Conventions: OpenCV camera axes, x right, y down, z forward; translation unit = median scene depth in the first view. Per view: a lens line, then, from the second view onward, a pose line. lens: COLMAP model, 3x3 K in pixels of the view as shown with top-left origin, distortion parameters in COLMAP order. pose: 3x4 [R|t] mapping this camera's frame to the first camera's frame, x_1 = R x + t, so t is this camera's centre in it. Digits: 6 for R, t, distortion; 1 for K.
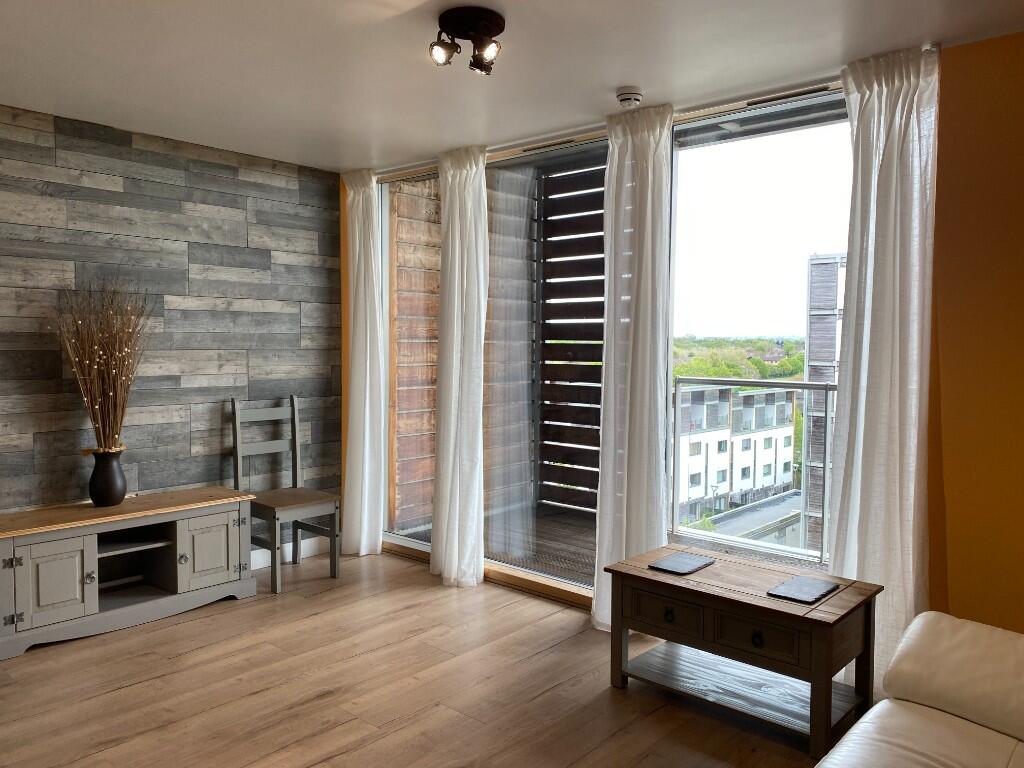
lens RADIAL K [[773.2, 0, 512.5], [0, 773.2, 379.3], [0, 0, 1]] dist [0.044195, -0.055782]
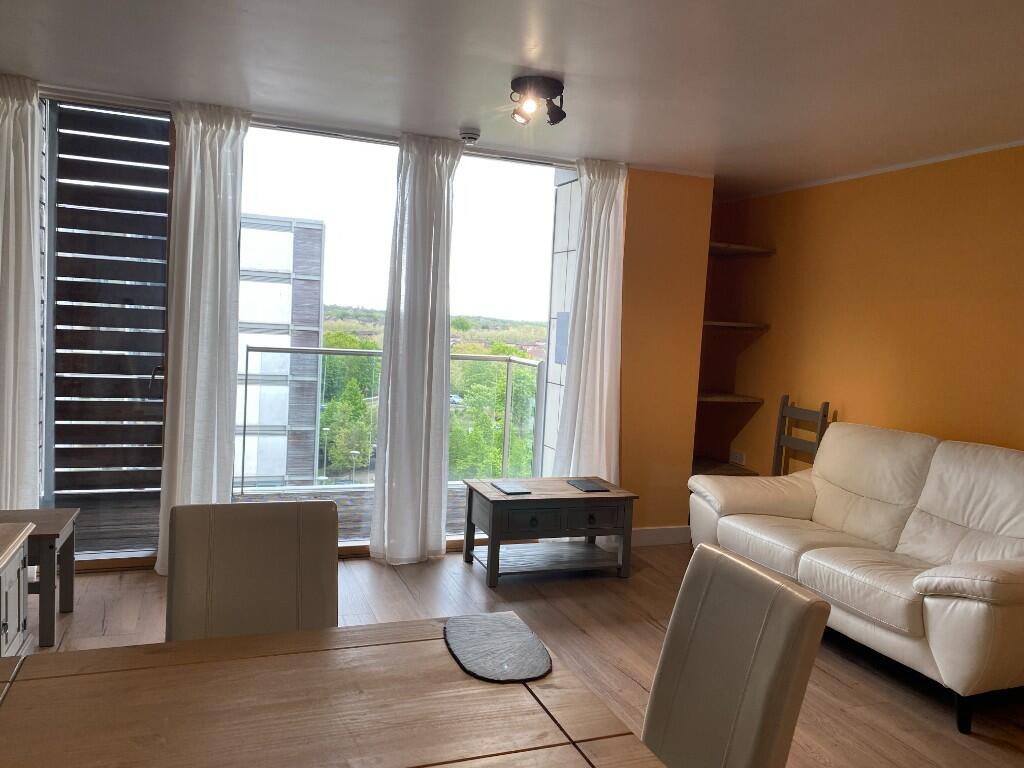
lens RADIAL K [[773.2, 0, 509.6], [0, 773.2, 388.6], [0, 0, 1]] dist [0.044195, -0.055782]
pose [[0.473591, -0.055476, 0.878996, -0.968289], [-0.004318, 0.997856, 0.065304, -0.033295], [-0.880734, -0.034723, 0.472336, 0.336358]]
